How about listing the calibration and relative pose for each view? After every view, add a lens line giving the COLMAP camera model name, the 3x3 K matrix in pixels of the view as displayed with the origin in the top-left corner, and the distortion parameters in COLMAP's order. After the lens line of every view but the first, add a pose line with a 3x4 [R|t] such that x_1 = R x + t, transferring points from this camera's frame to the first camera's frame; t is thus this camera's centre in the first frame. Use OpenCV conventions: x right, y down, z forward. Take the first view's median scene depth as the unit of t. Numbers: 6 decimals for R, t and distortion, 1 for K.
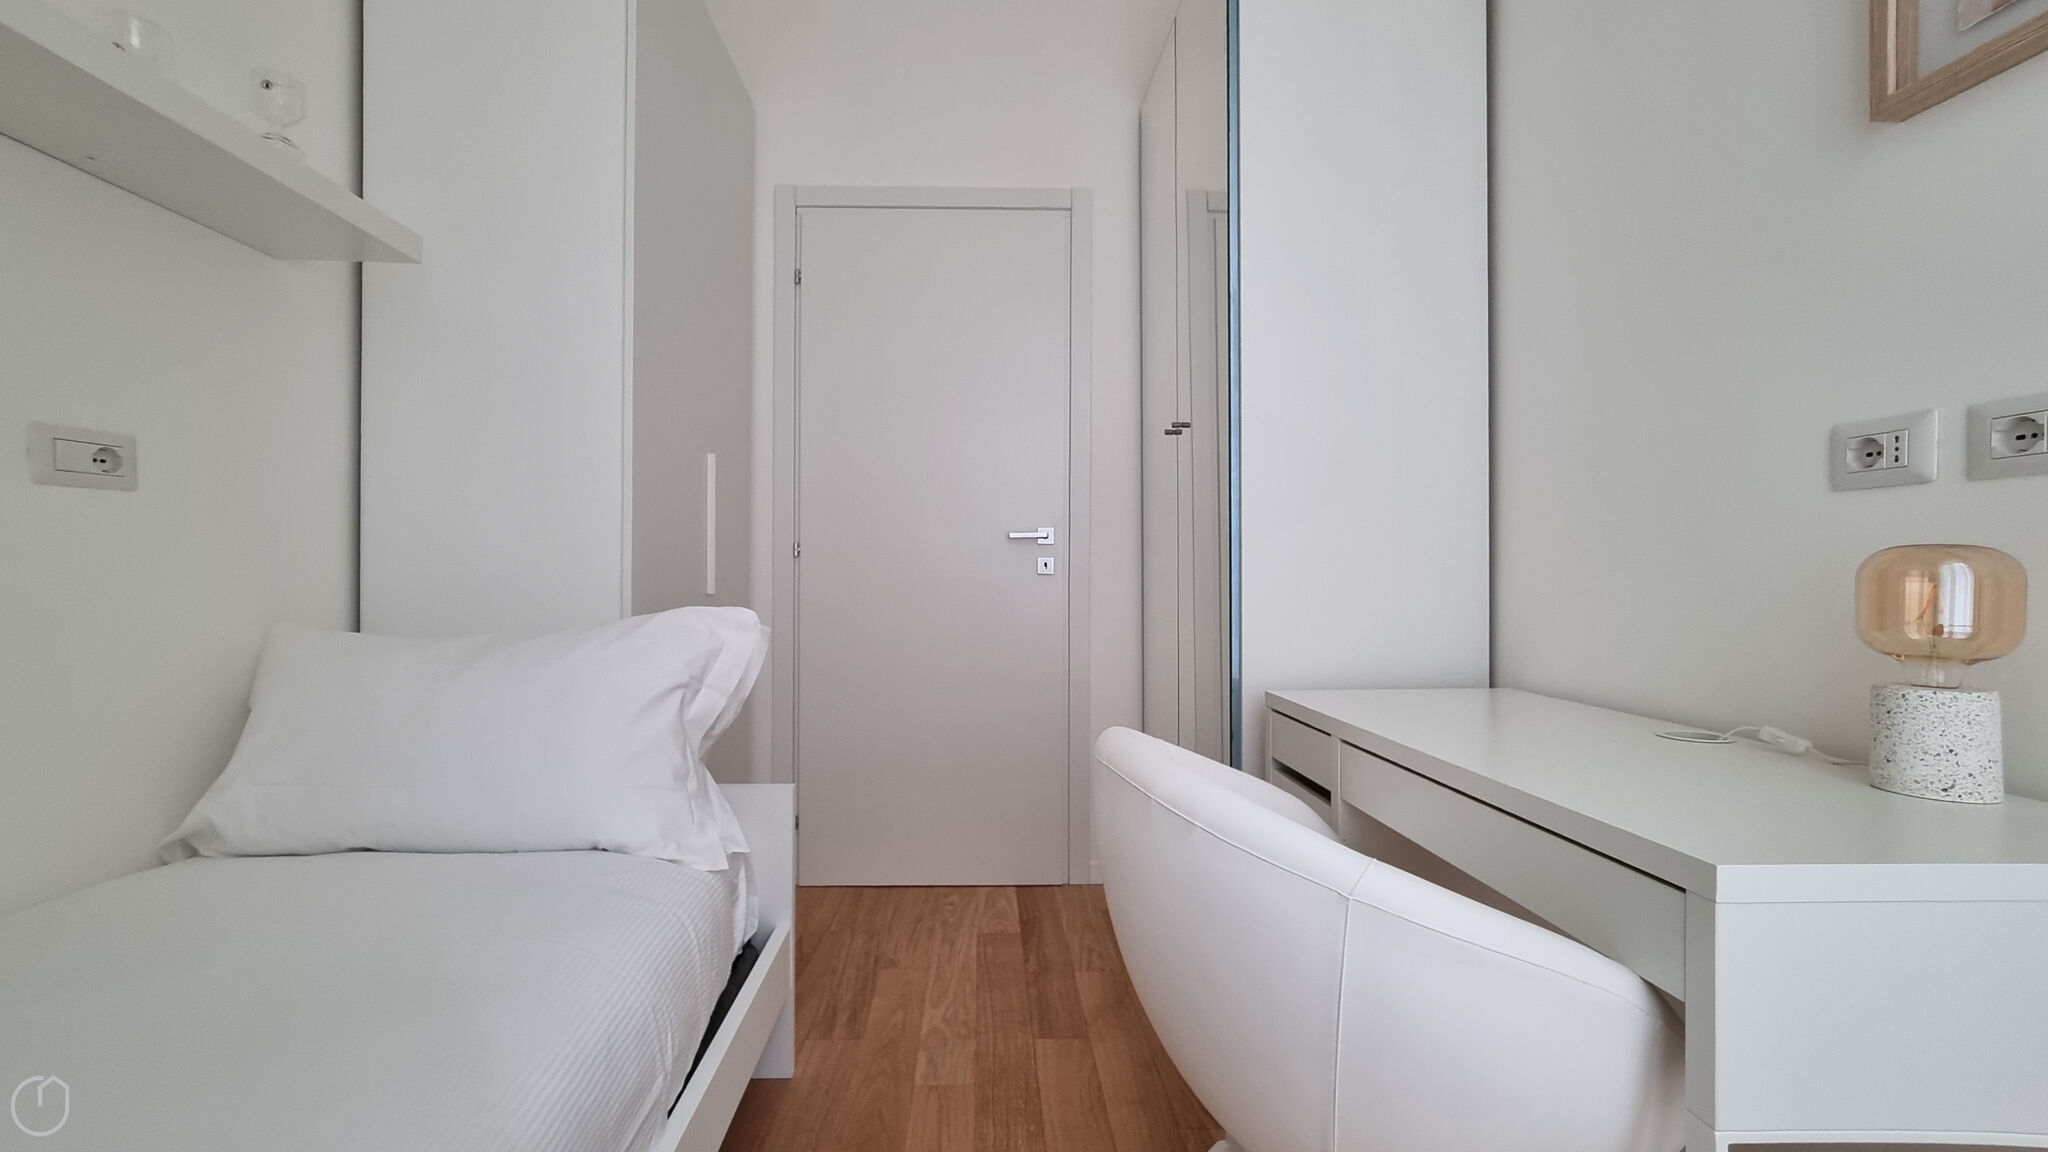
lens RADIAL K [[863.3, 0, 1024.0], [0, 863.3, 576.0], [0, 0, 1]] dist [-0.000860, 0.000060]
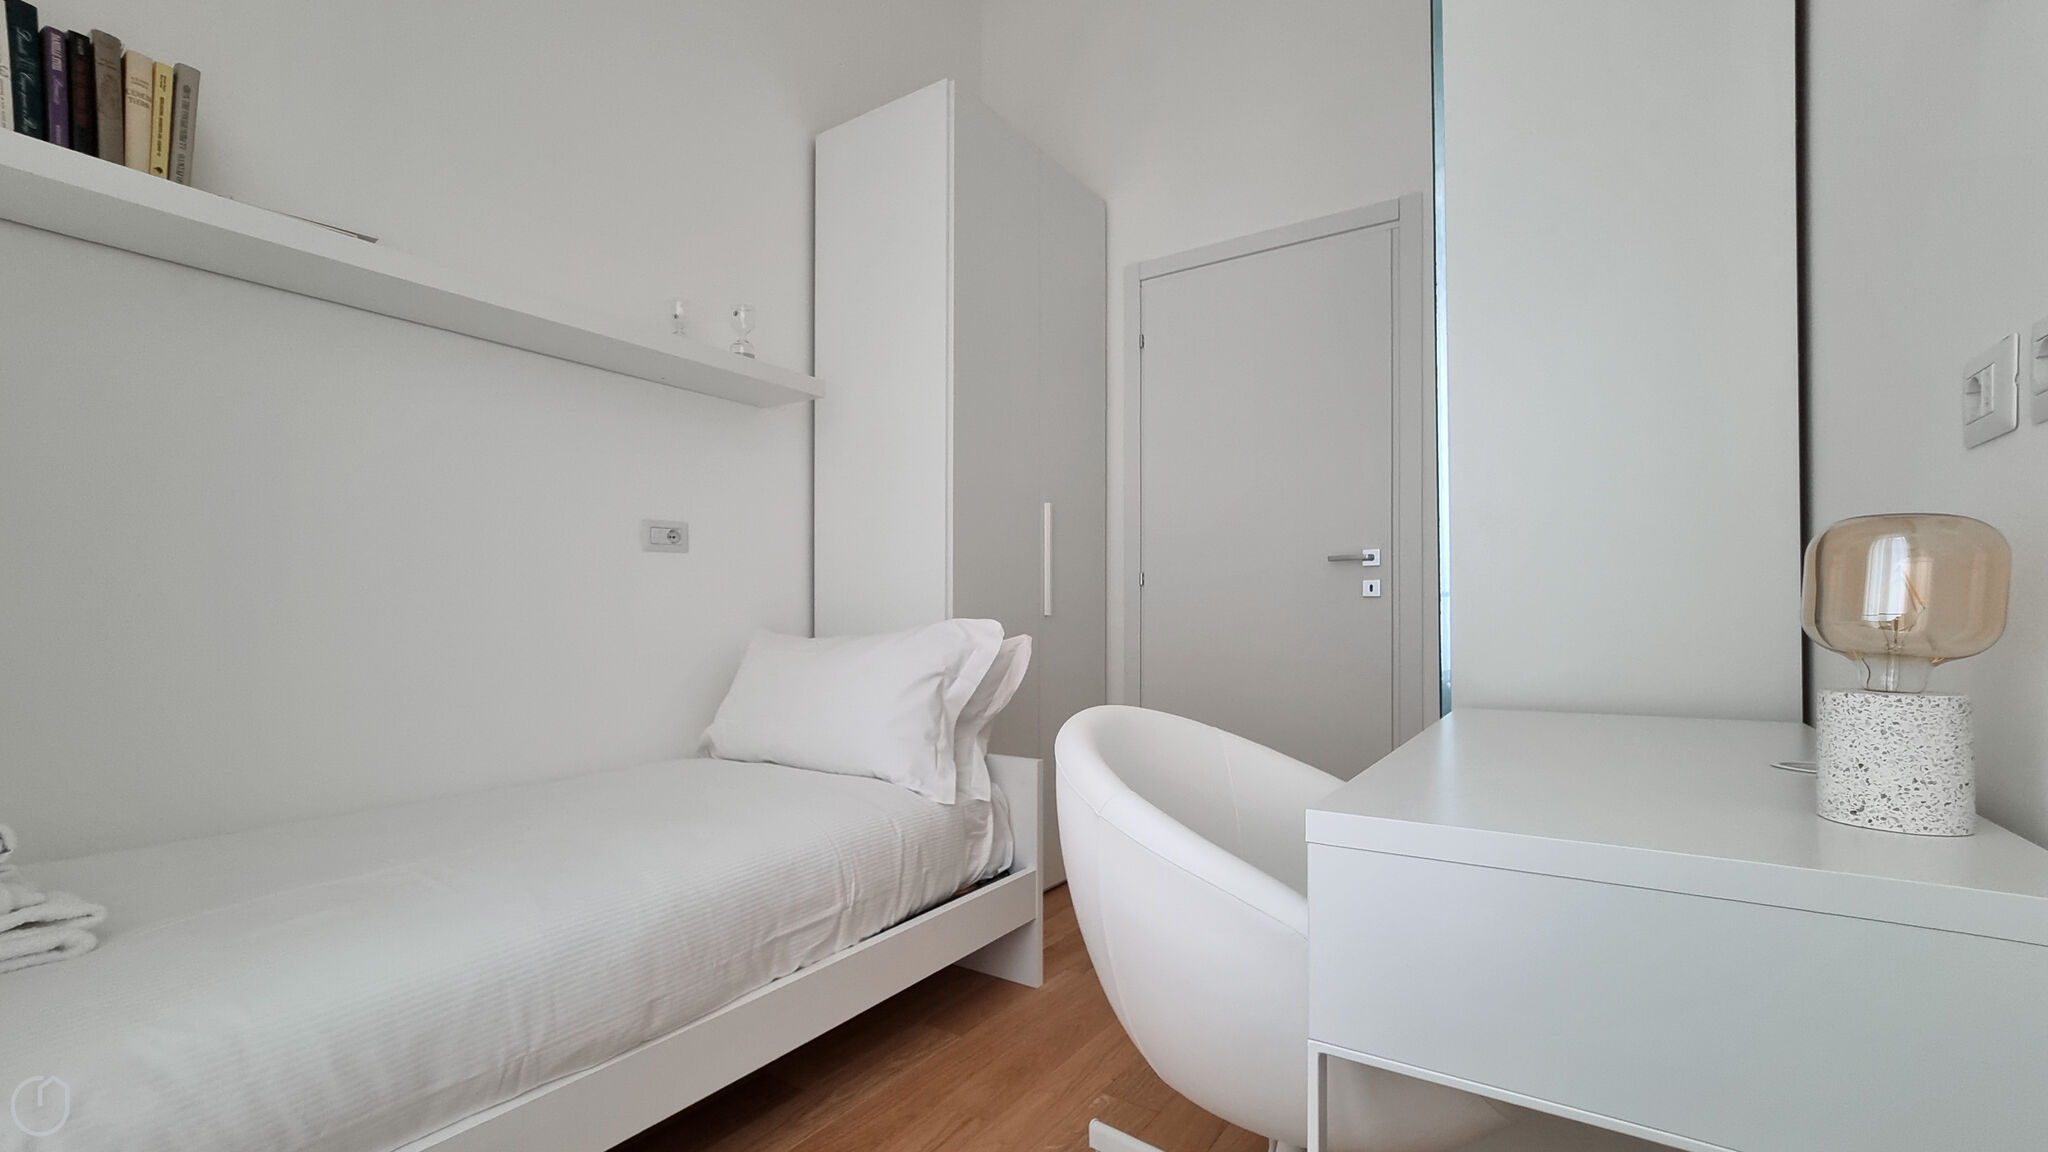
lens RADIAL K [[883.3, 0, 1023.0], [0, 883.3, 613.6], [0, 0, 1]] dist [-0.000778, 0.000013]
pose [[0.813150, -0.005589, -0.582028, 0.599419], [0.004790, 0.999984, -0.002910, 0.037086], [0.582035, -0.000422, 0.813164, -0.097603]]
